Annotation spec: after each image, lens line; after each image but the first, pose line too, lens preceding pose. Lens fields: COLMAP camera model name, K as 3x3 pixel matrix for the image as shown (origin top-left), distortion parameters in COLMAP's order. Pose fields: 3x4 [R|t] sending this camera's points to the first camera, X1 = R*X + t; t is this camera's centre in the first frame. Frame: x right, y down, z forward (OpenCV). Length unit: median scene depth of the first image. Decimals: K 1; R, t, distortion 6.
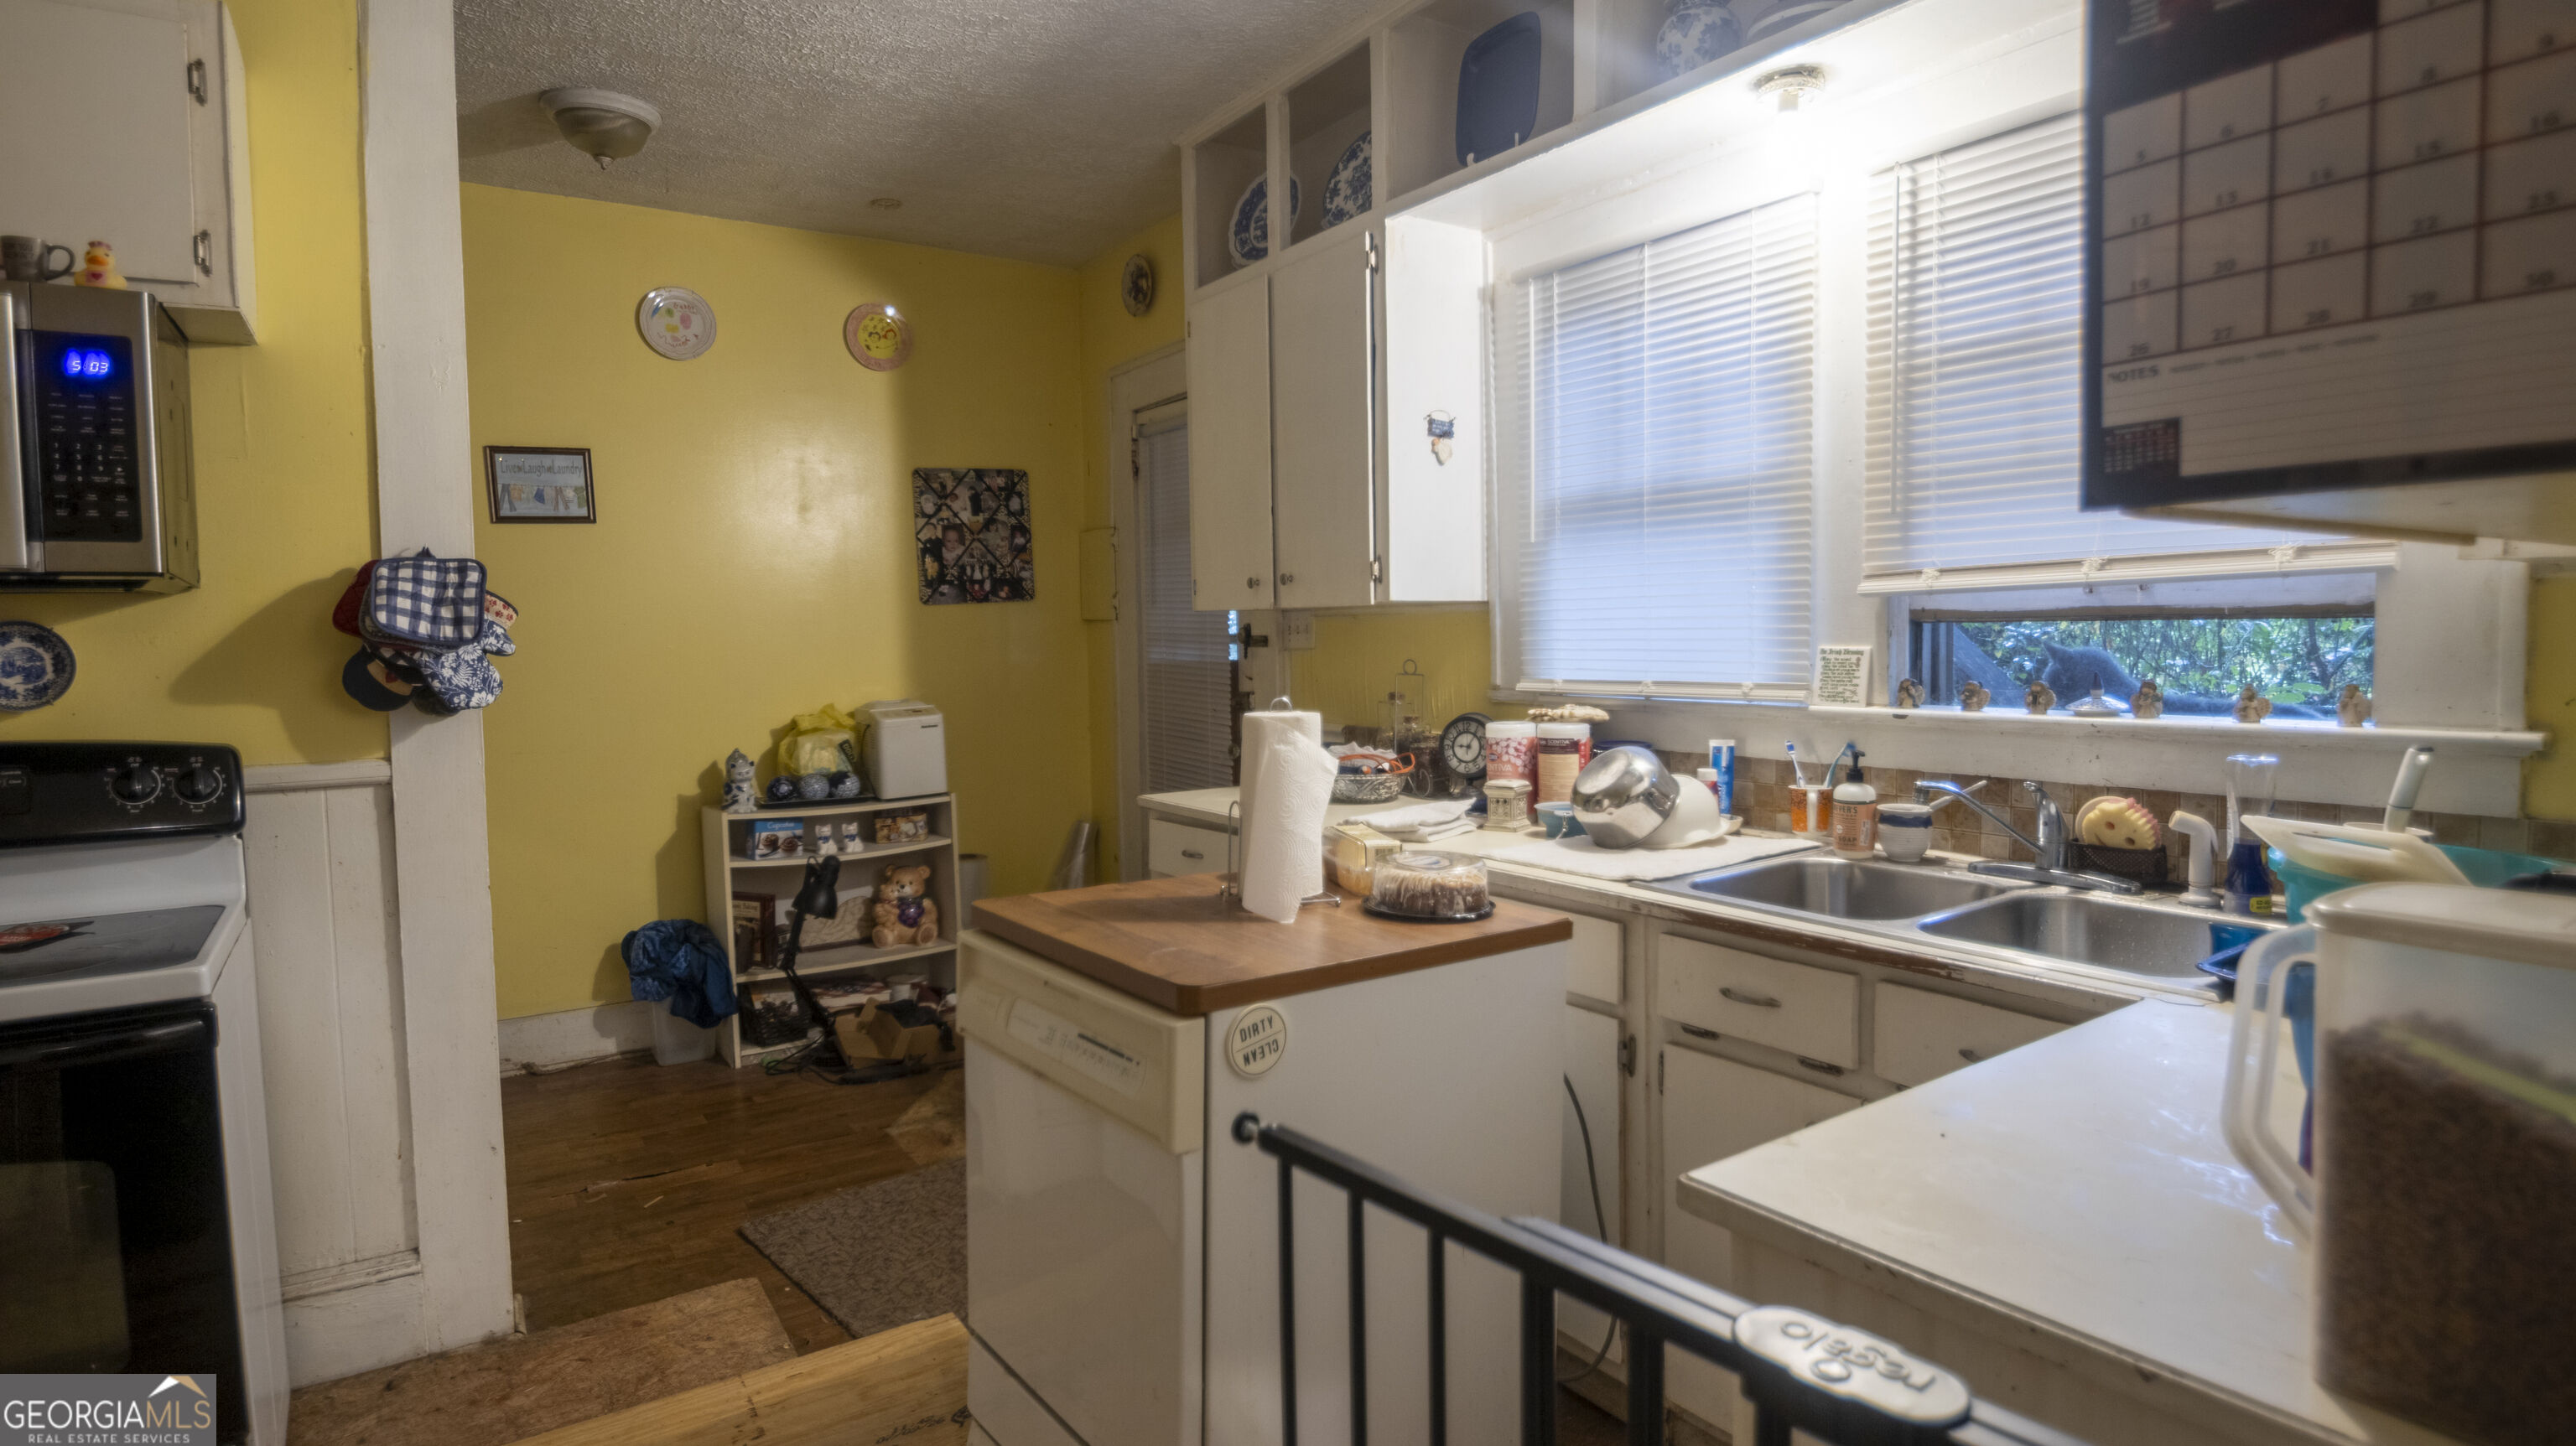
lens RADIAL K [[1335.2, 0, 1287.6], [0, 1335.2, 707.1], [0, 0, 1]] dist [-0.001978, -0.000356]
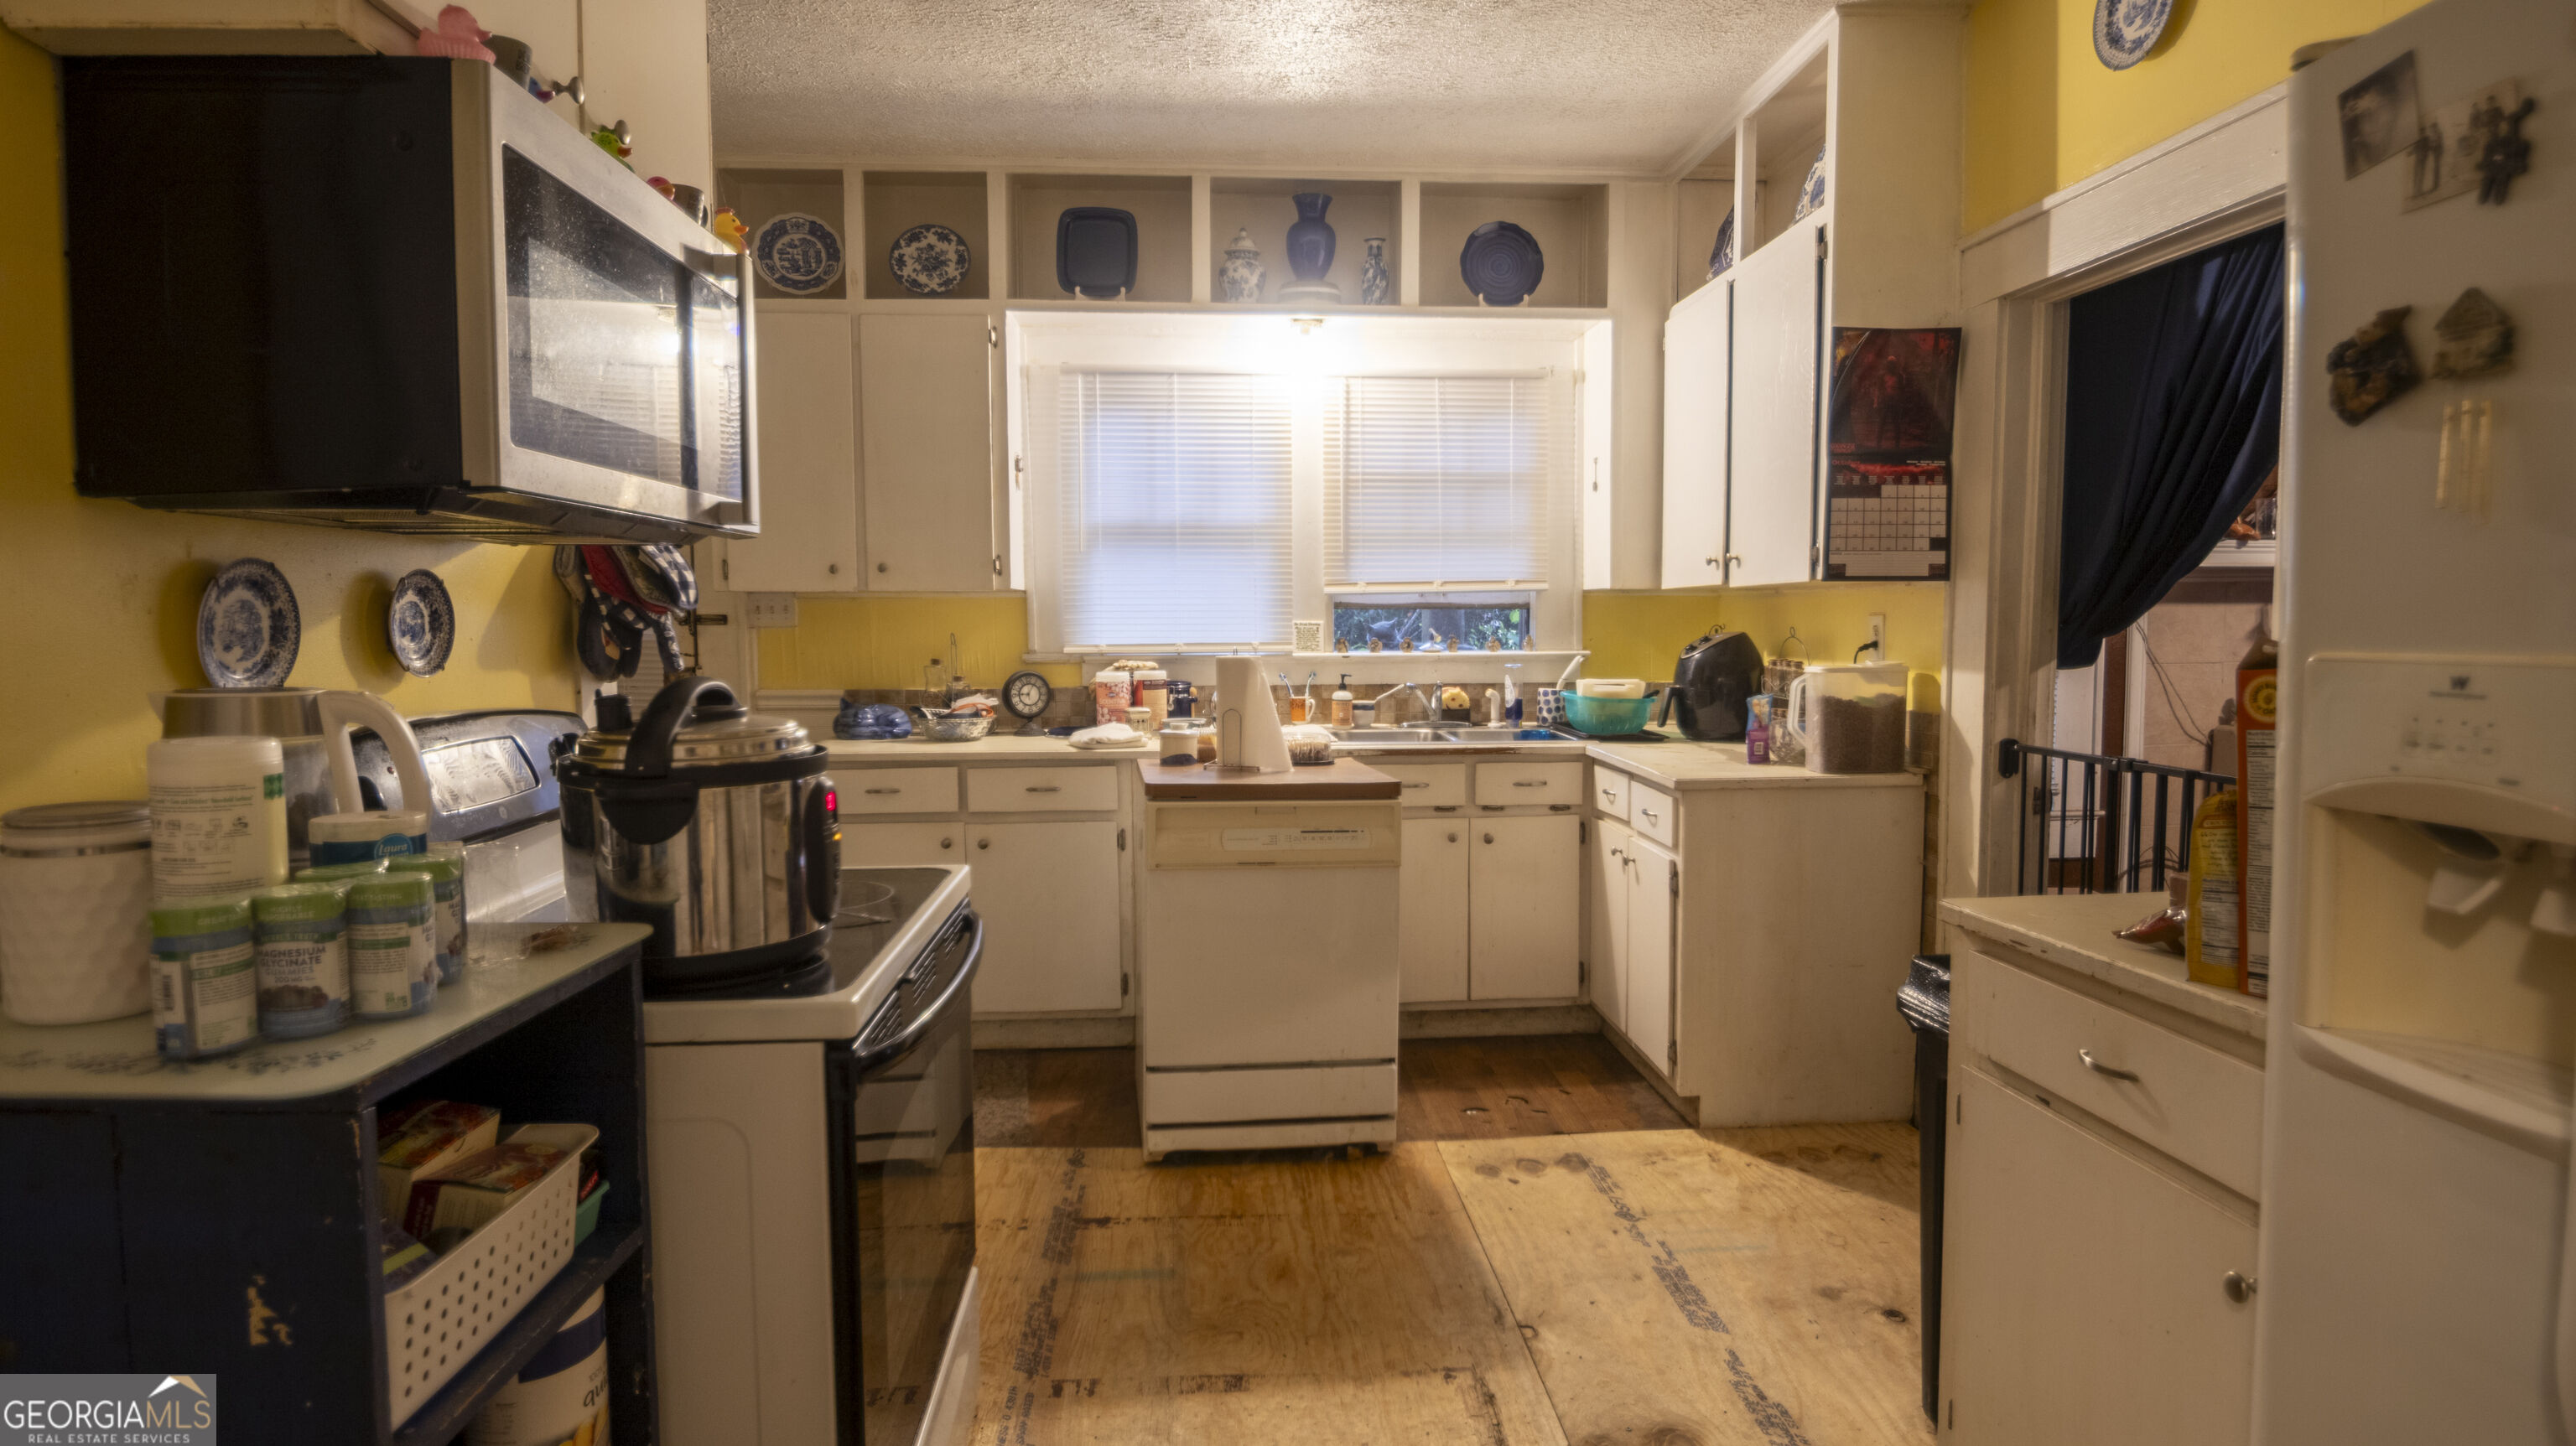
lens RADIAL K [[1335.2, 0, 1287.6], [0, 1335.2, 707.1], [0, 0, 1]] dist [-0.001978, -0.000356]
pose [[0.509856, -0.046498, 0.859002, -1.210730], [0.044705, 0.998621, 0.027522, 0.022031], [-0.859098, 0.024369, 0.511231, 0.069242]]
